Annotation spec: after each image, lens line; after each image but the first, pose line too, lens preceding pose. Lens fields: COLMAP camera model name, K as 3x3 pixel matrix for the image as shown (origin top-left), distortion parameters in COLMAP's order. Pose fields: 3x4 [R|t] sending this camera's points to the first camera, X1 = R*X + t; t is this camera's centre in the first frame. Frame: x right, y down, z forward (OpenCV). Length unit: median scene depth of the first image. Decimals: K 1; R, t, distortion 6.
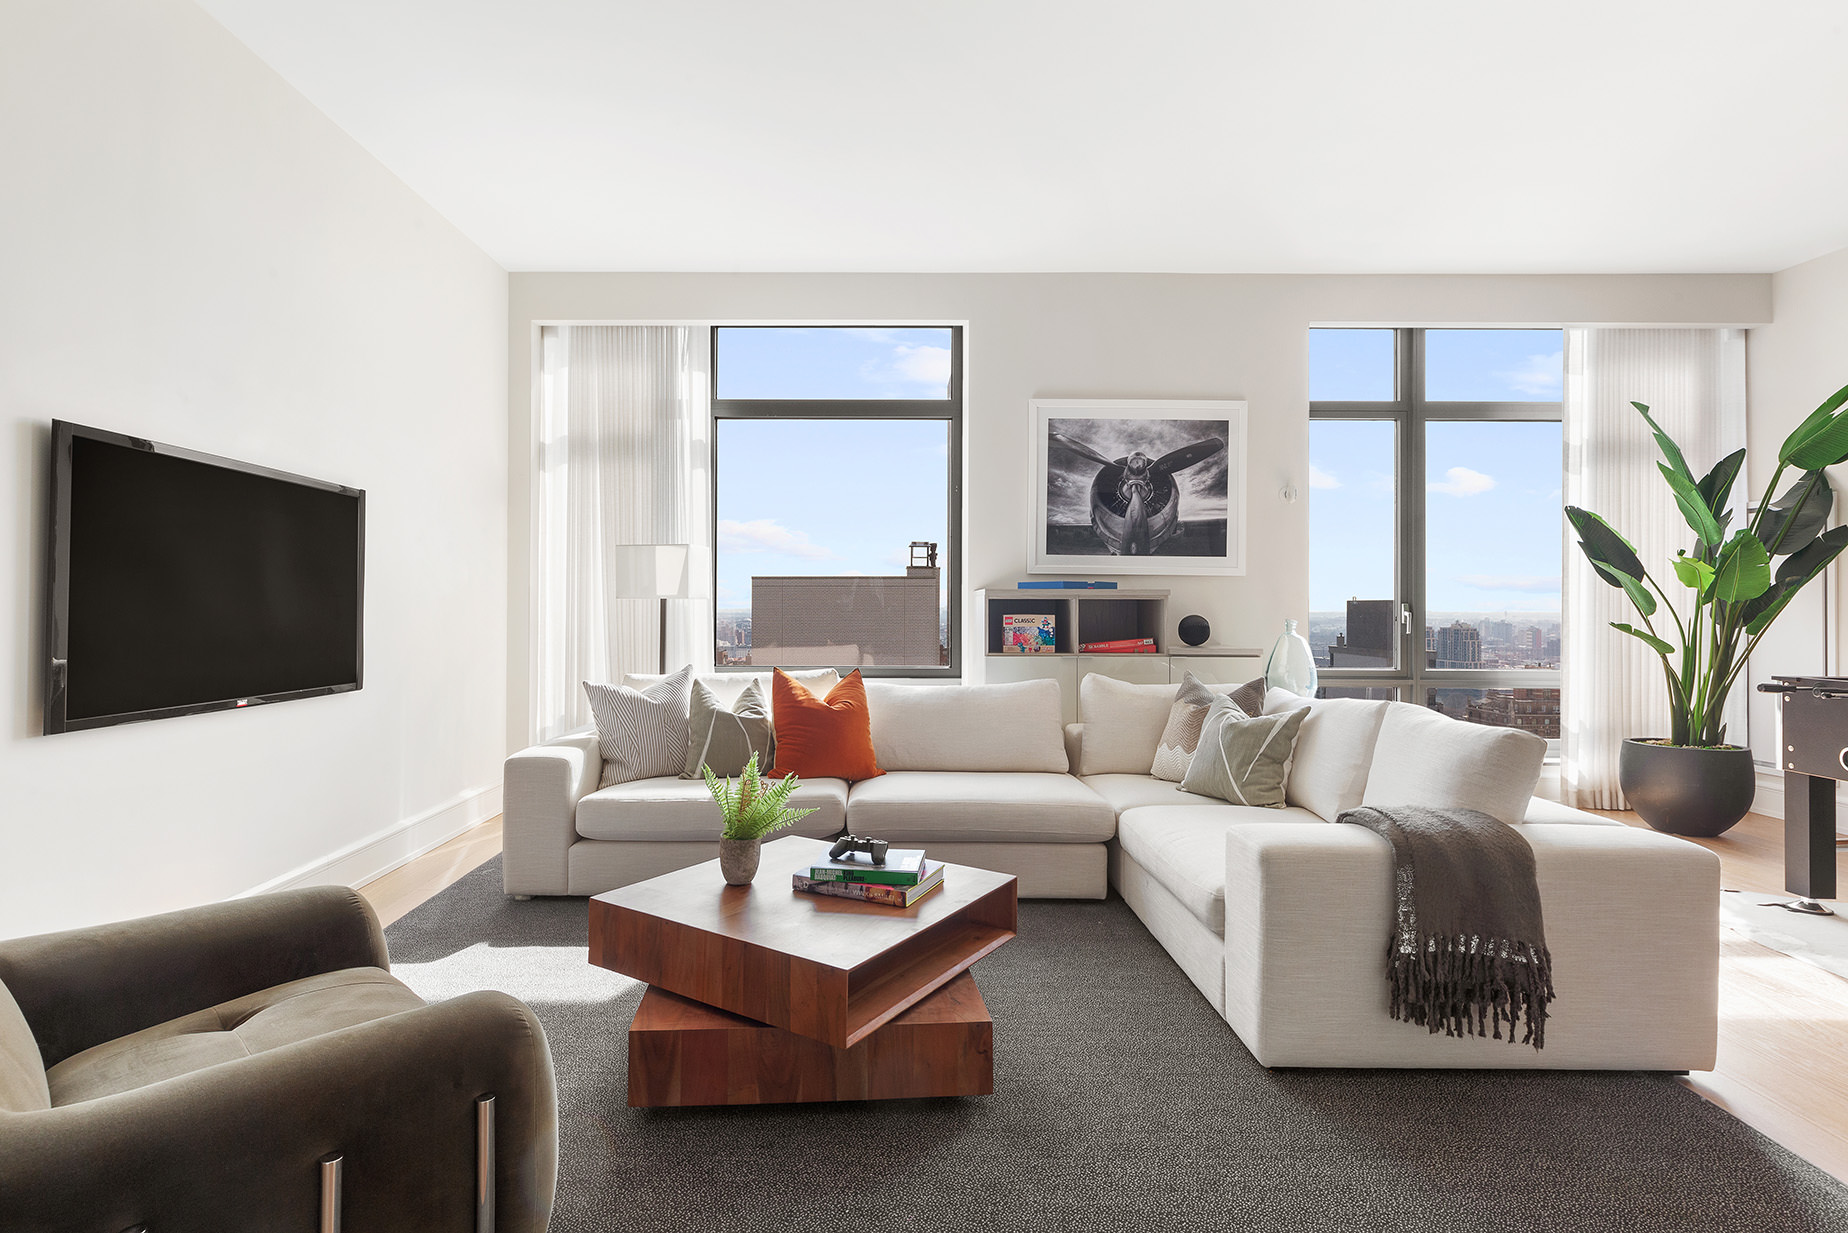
lens RADIAL K [[938.2, 0, 921.6], [0, 938.2, 591.2], [0, 0, 1]] dist [-0.001377, 0.000810]
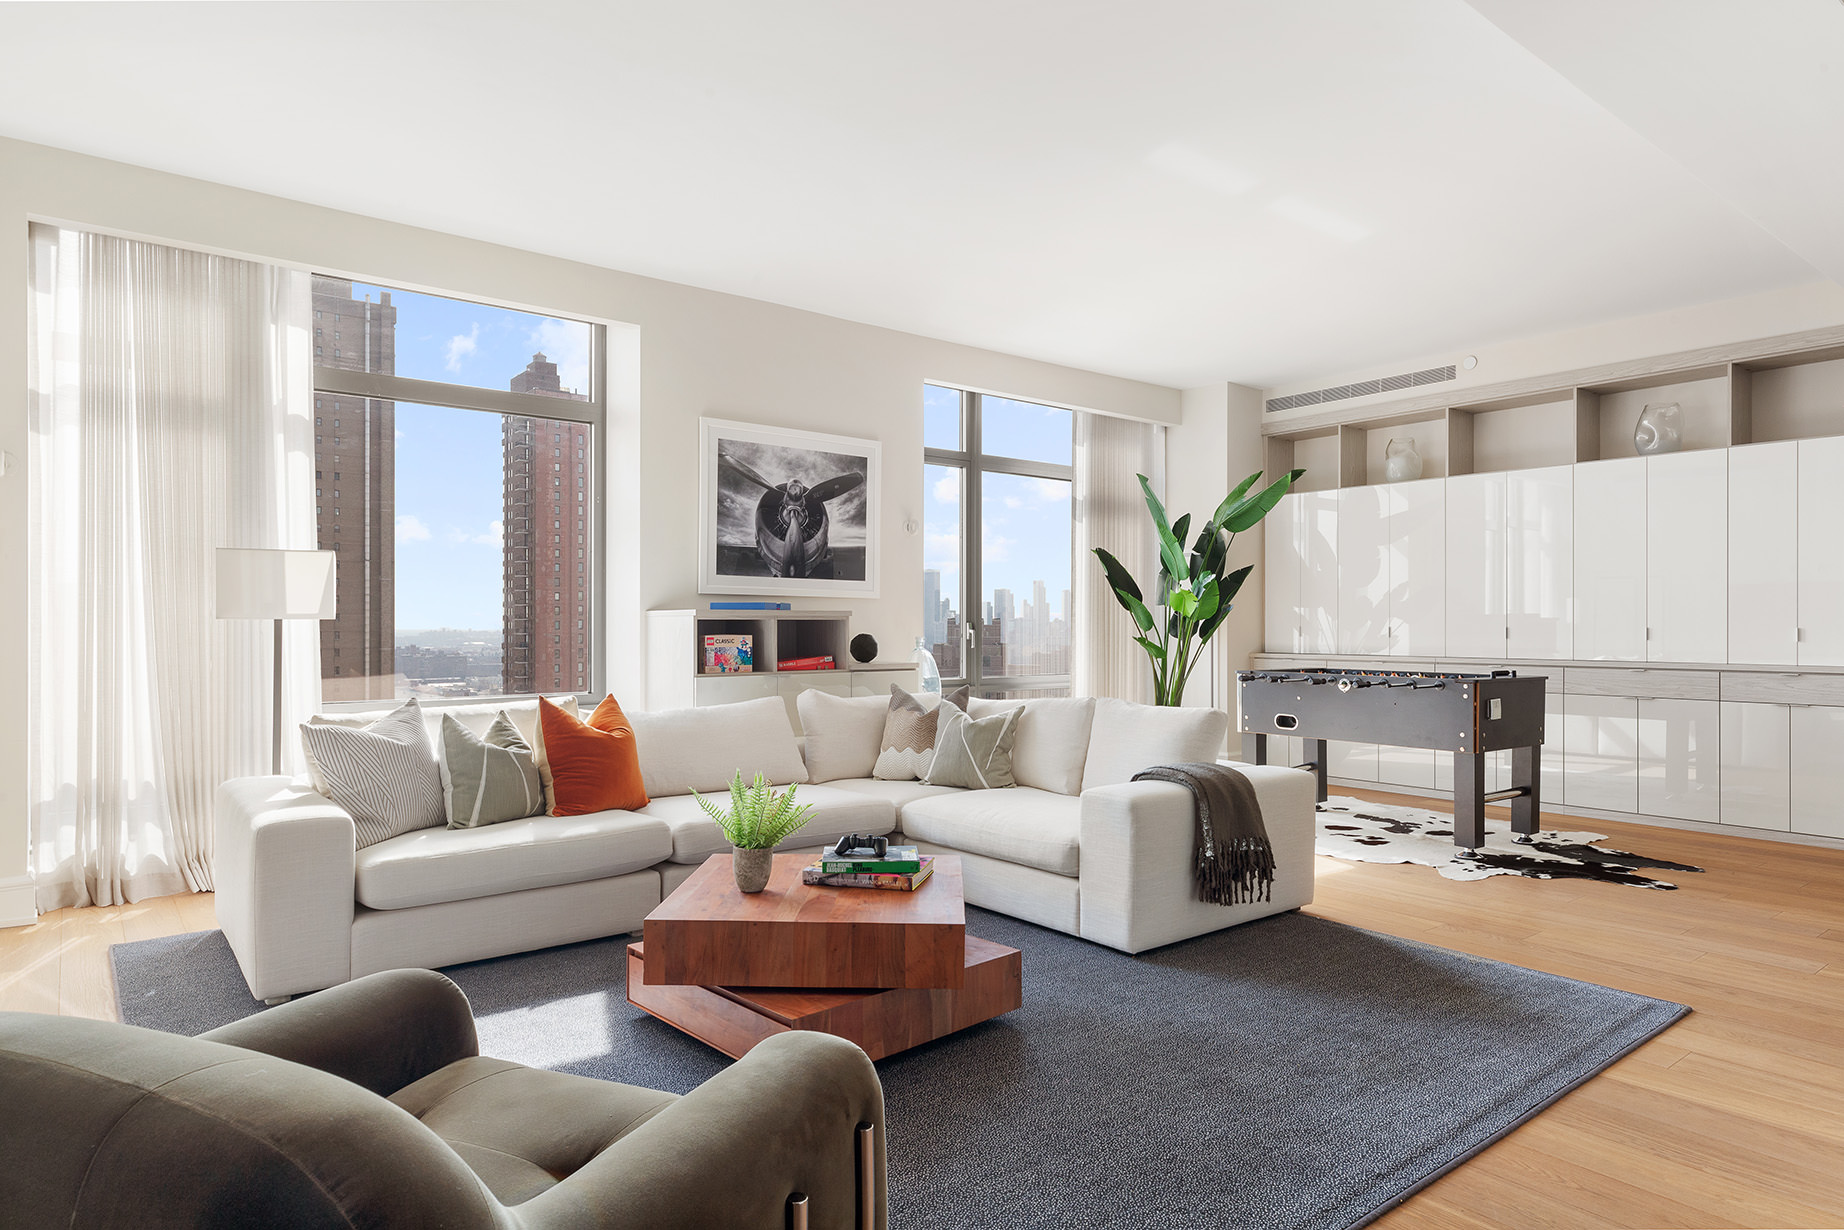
lens RADIAL K [[1067.5, 0, 922.0], [0, 1067.5, 615.0], [0, 0, 1]] dist [0.003838, 0.001878]
pose [[0.782000, 0.002271, 0.623274, -0.405344], [-0.008097, 0.999946, 0.006516, -0.005284], [-0.623226, -0.010142, 0.781976, -0.025741]]
